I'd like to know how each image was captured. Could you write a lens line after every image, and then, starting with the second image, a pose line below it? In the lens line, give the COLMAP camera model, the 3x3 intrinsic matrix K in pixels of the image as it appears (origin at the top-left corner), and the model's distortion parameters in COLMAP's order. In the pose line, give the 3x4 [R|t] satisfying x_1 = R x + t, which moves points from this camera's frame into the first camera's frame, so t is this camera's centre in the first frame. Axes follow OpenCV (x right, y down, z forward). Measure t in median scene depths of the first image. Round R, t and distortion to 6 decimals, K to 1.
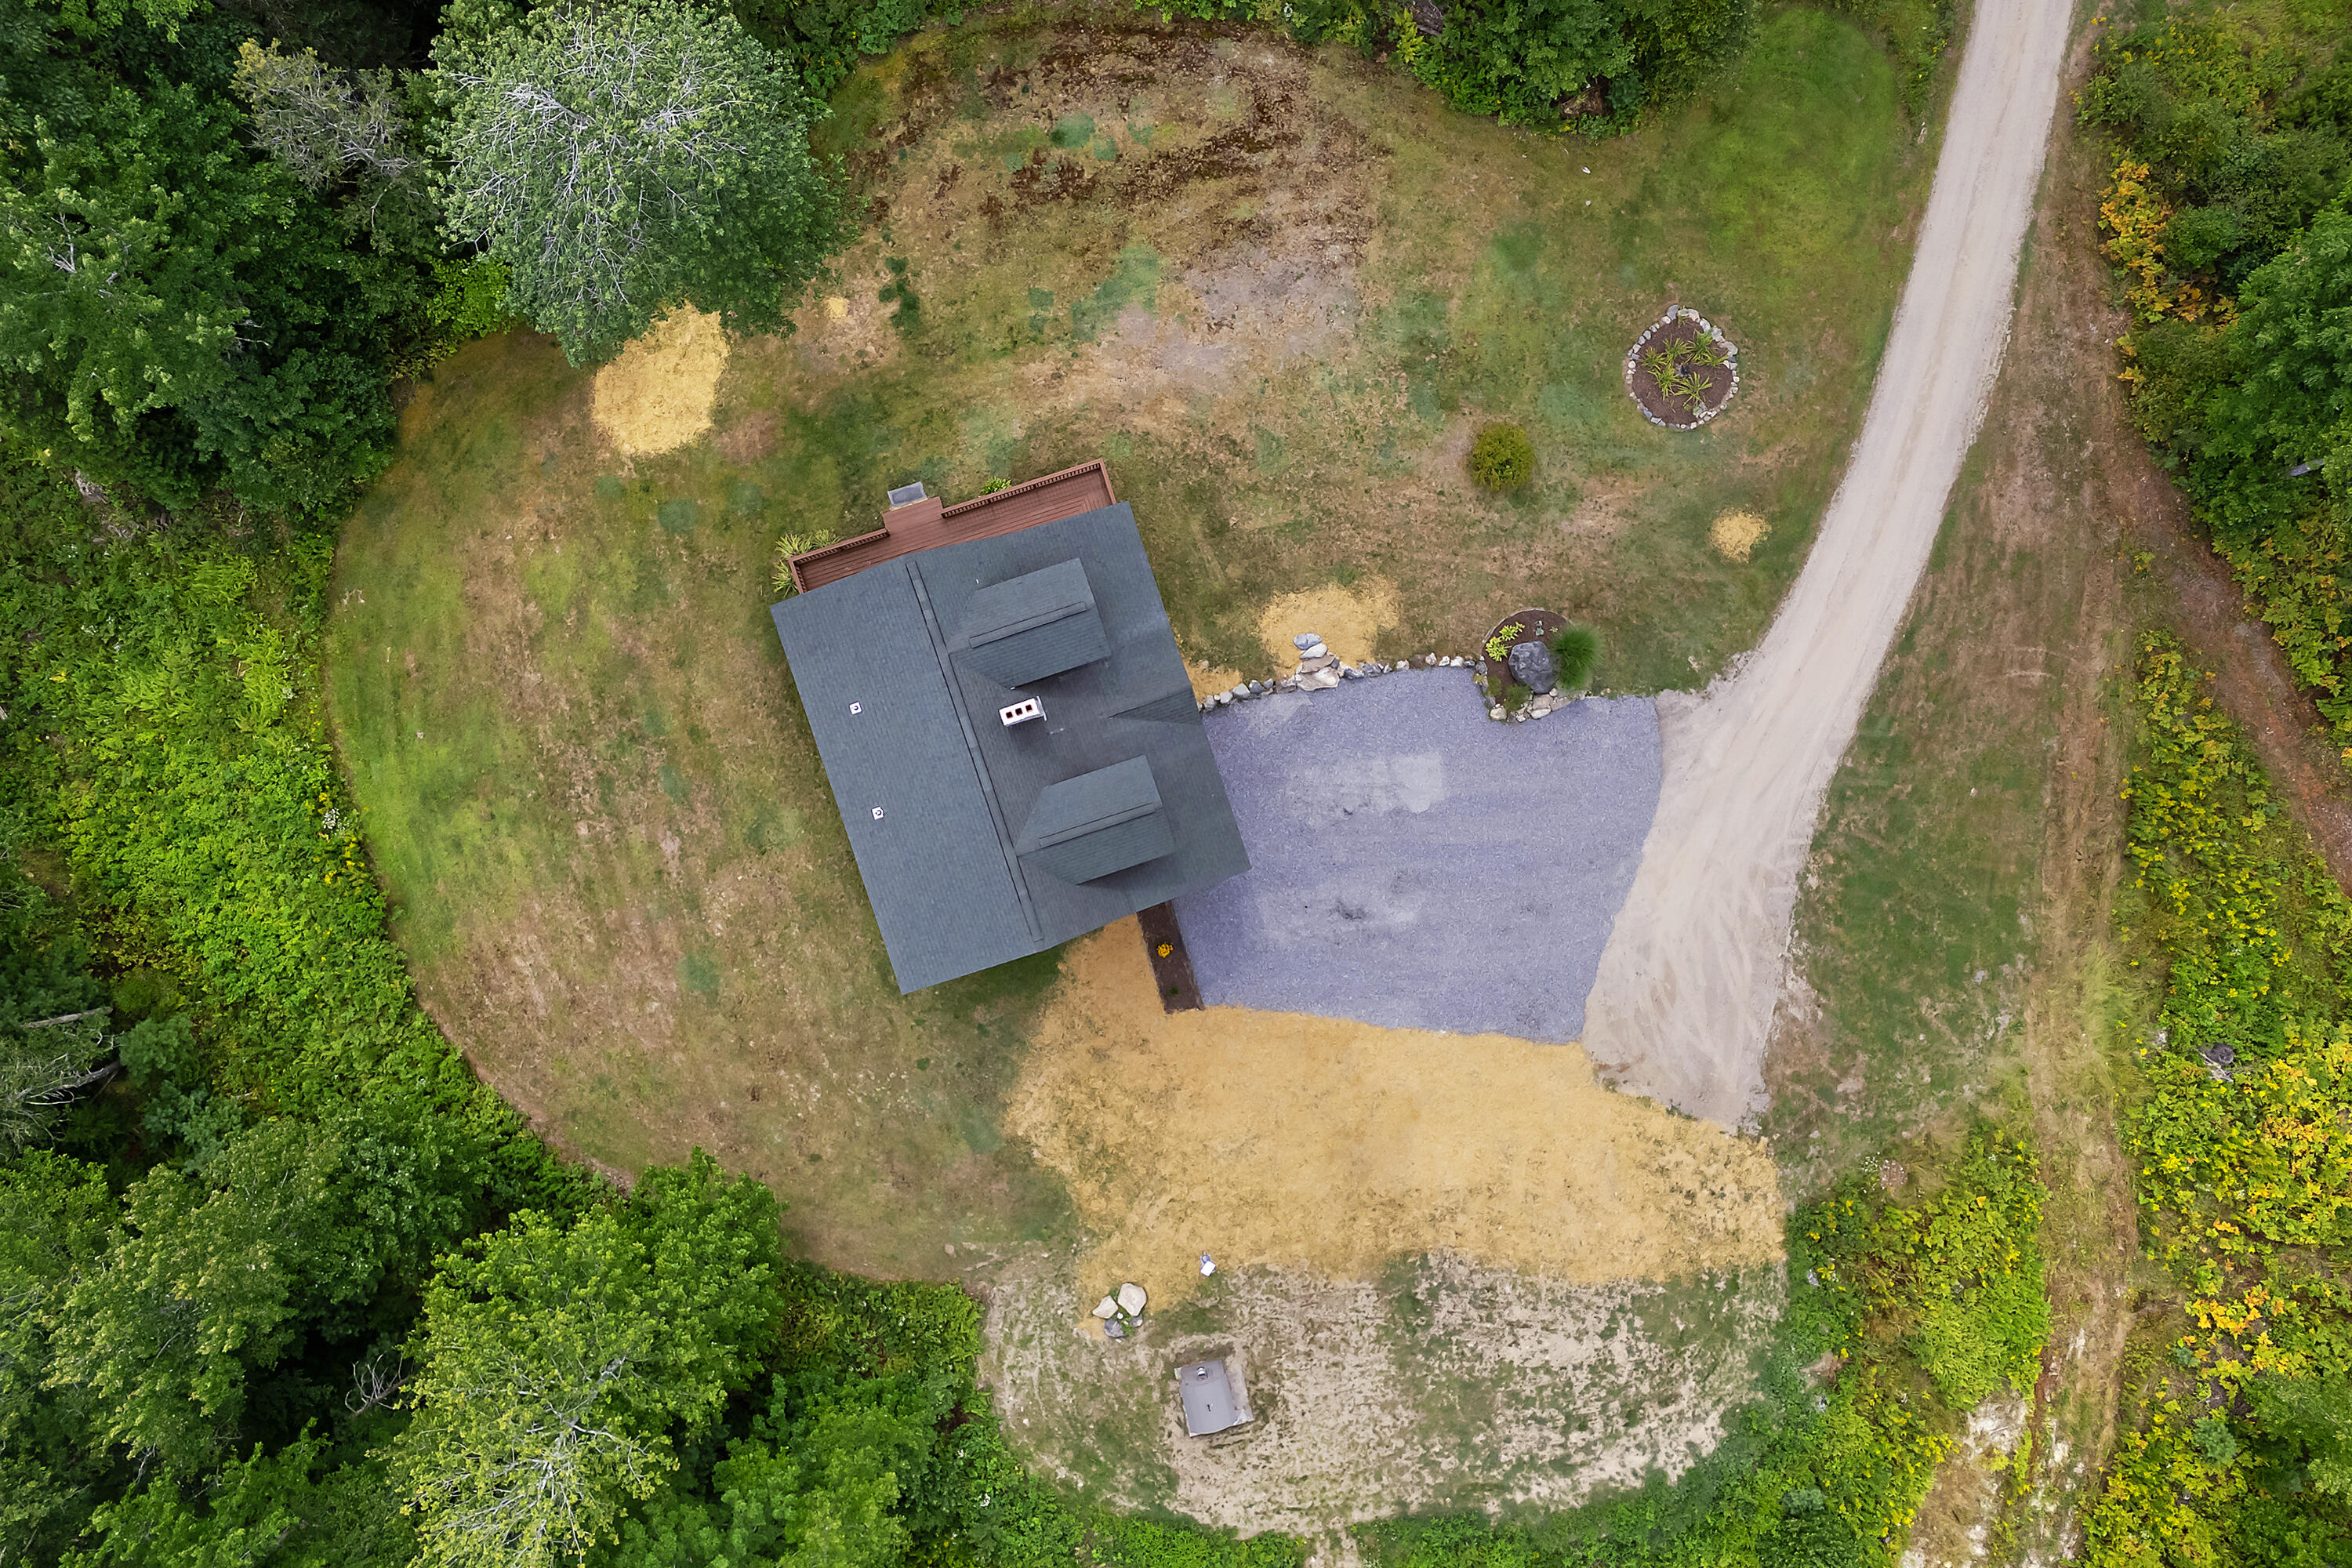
lens RADIAL K [[1731.0, 0, 1105.6], [0, 1731.0, 761.0], [0, 0, 1]] dist [0.081056, -0.041147]
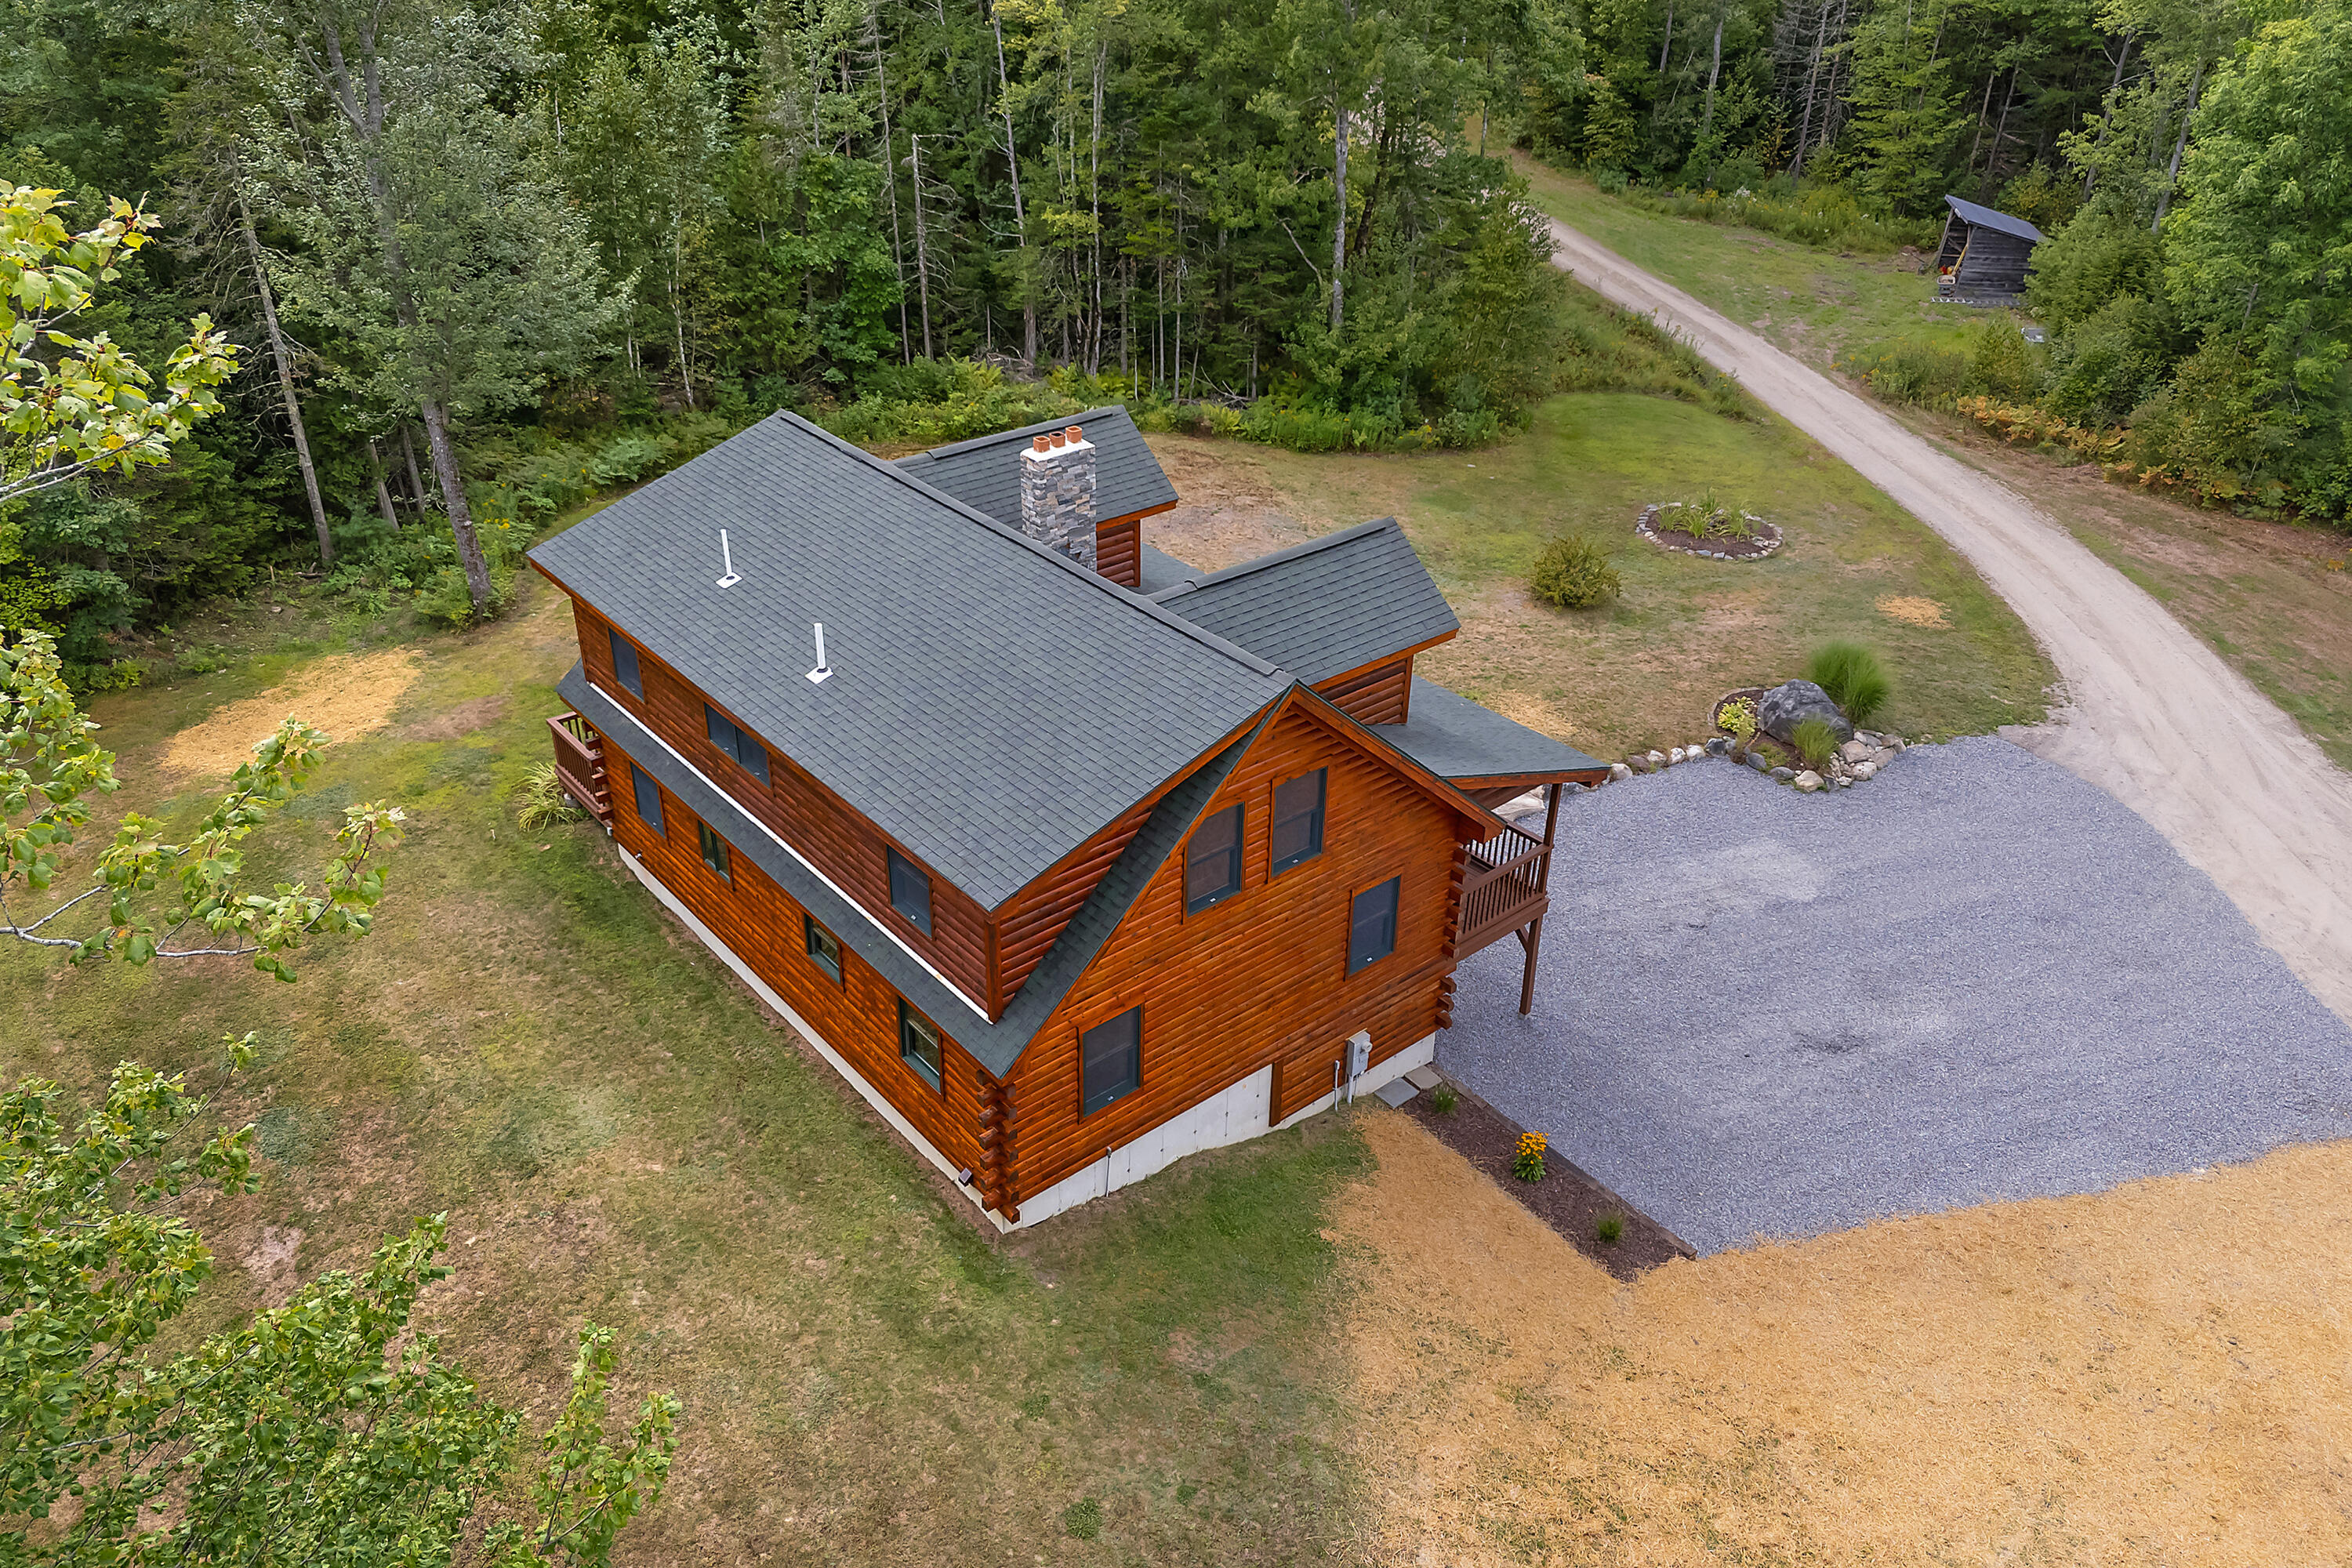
lens RADIAL K [[1731.0, 0, 1175.0], [0, 1731.0, 741.3], [0, 0, 1]] dist [0.081056, -0.041147]
pose [[0.930021, -0.197780, 0.309748, -0.157456], [0.367029, 0.456922, -0.810254, 0.370616], [0.018721, 0.867240, 0.497538, 0.684230]]
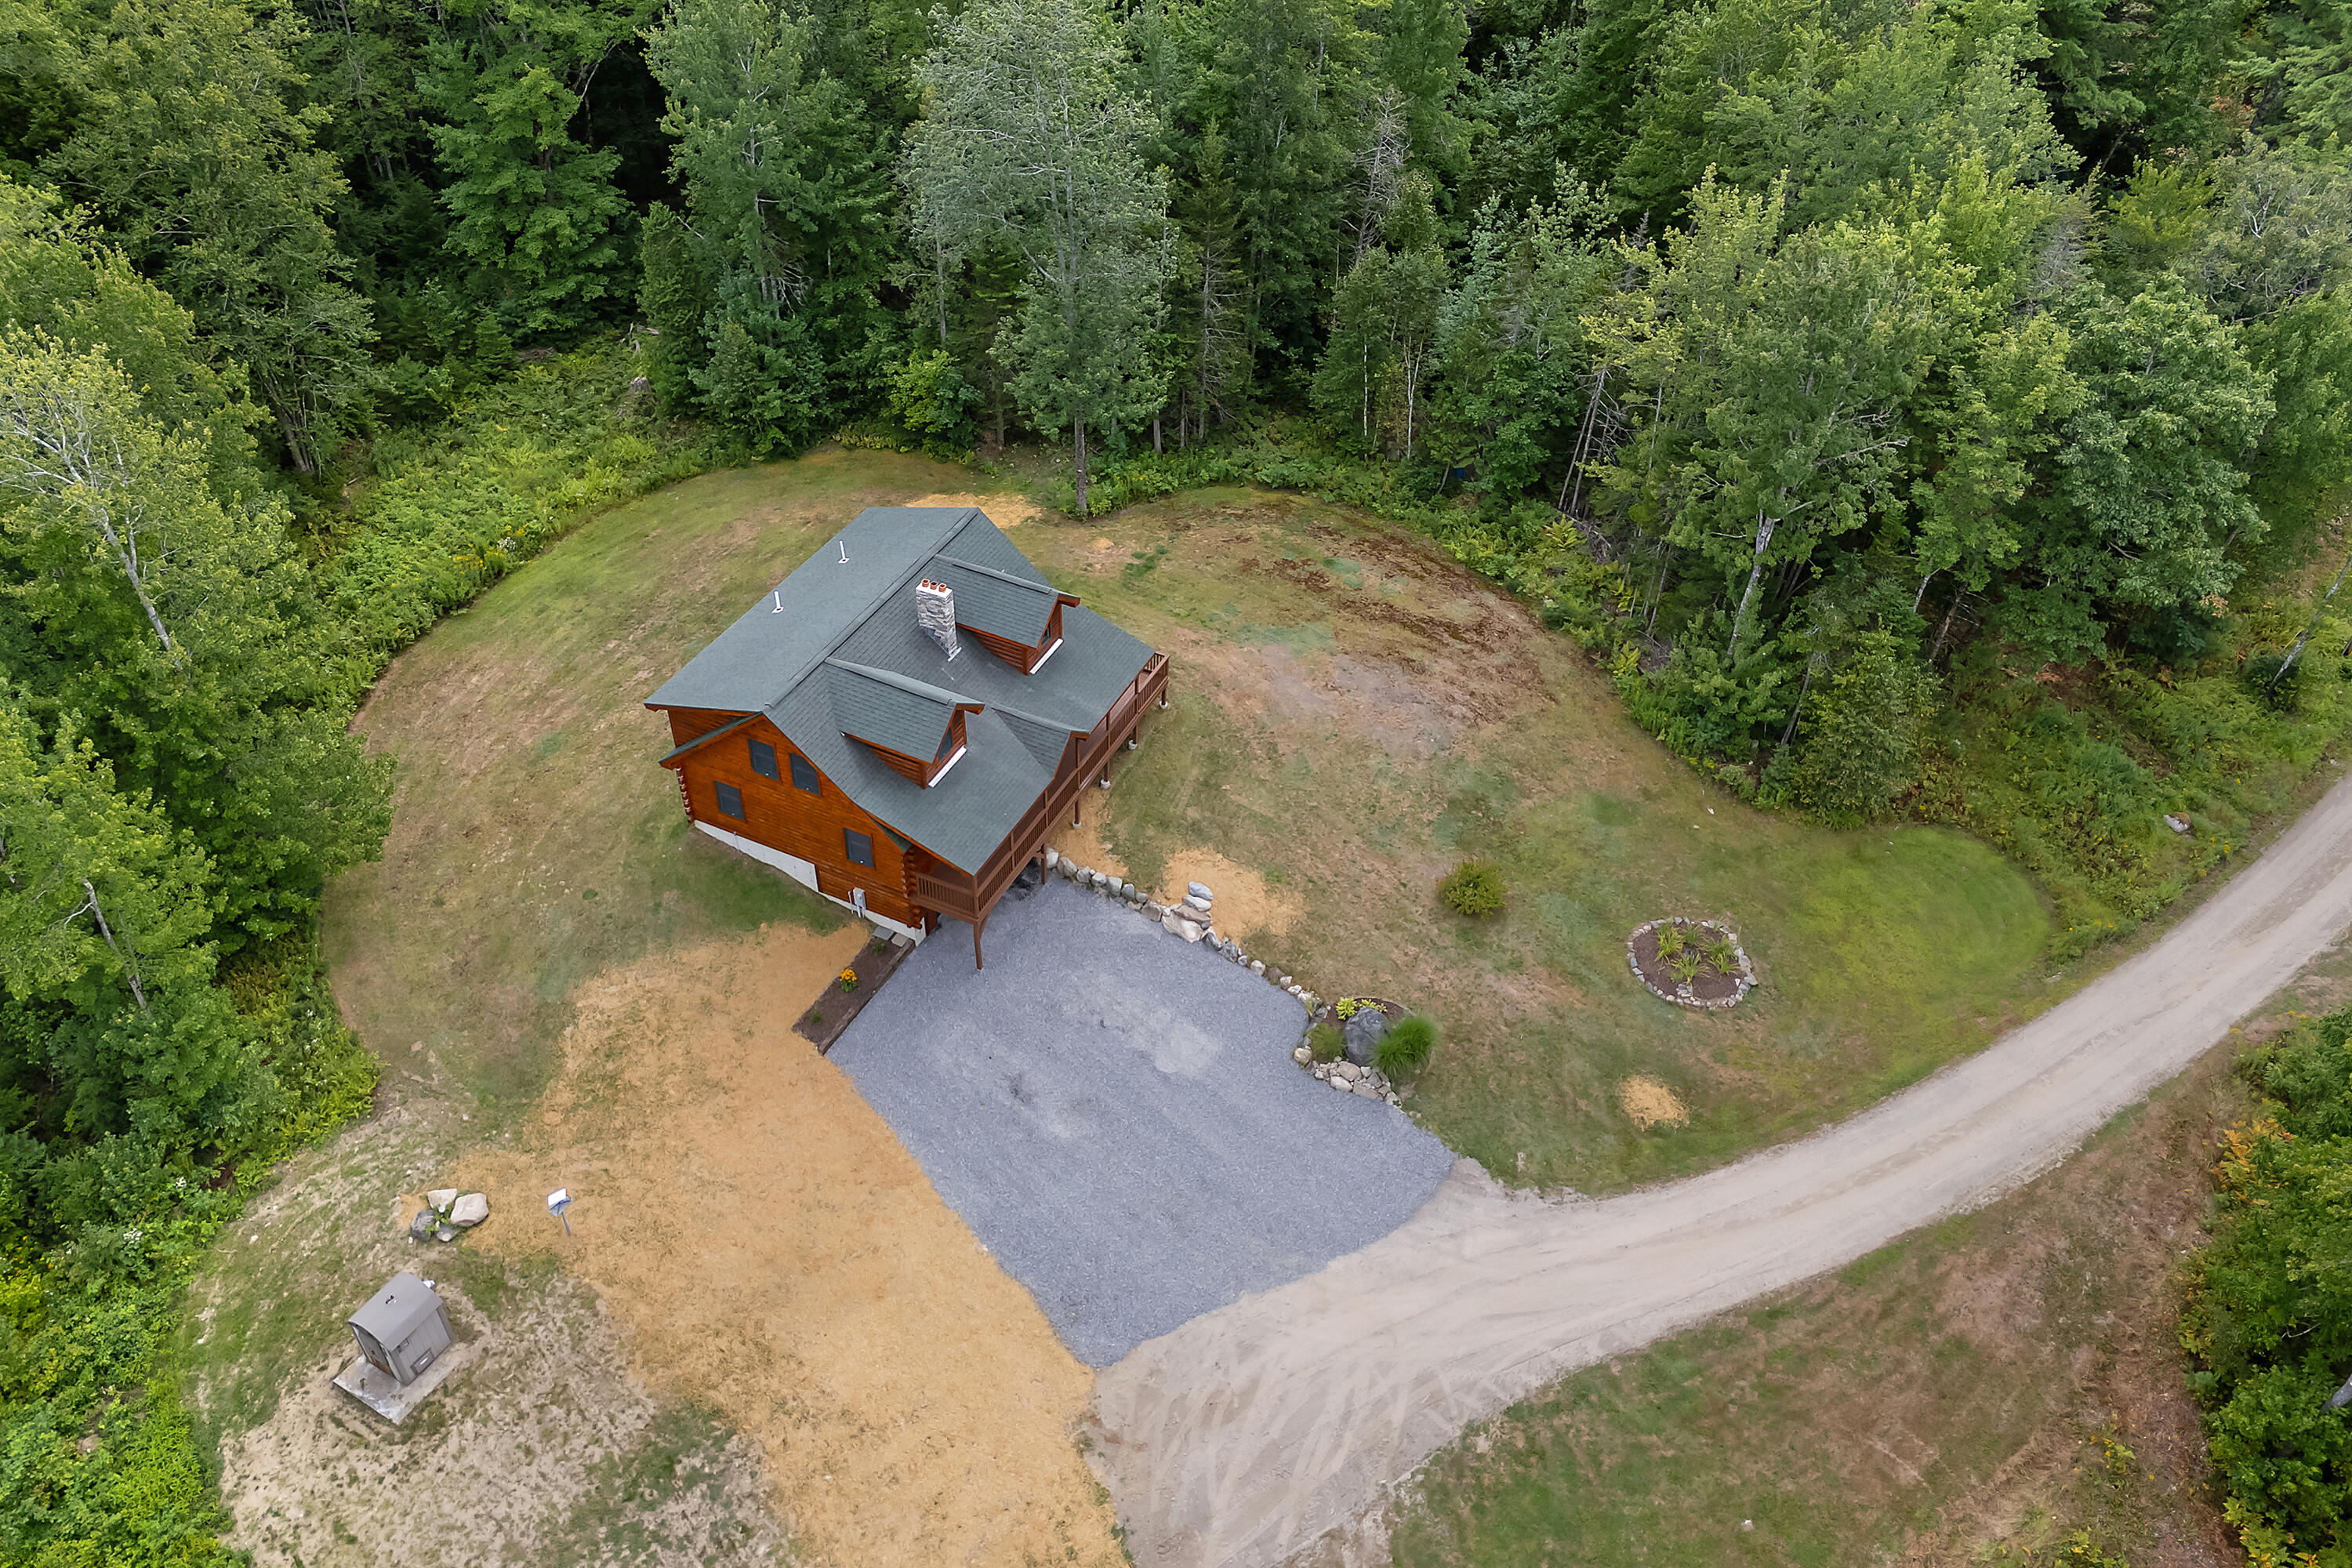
lens RADIAL K [[1731.0, 0, 1182.0], [0, 1731.0, 767.9], [0, 0, 1]] dist [0.081056, -0.041147]
pose [[0.720049, 0.445416, -0.532104, 0.581176], [-0.693899, 0.455722, -0.557514, 0.435016], [-0.005835, 0.770664, 0.637215, 0.330000]]
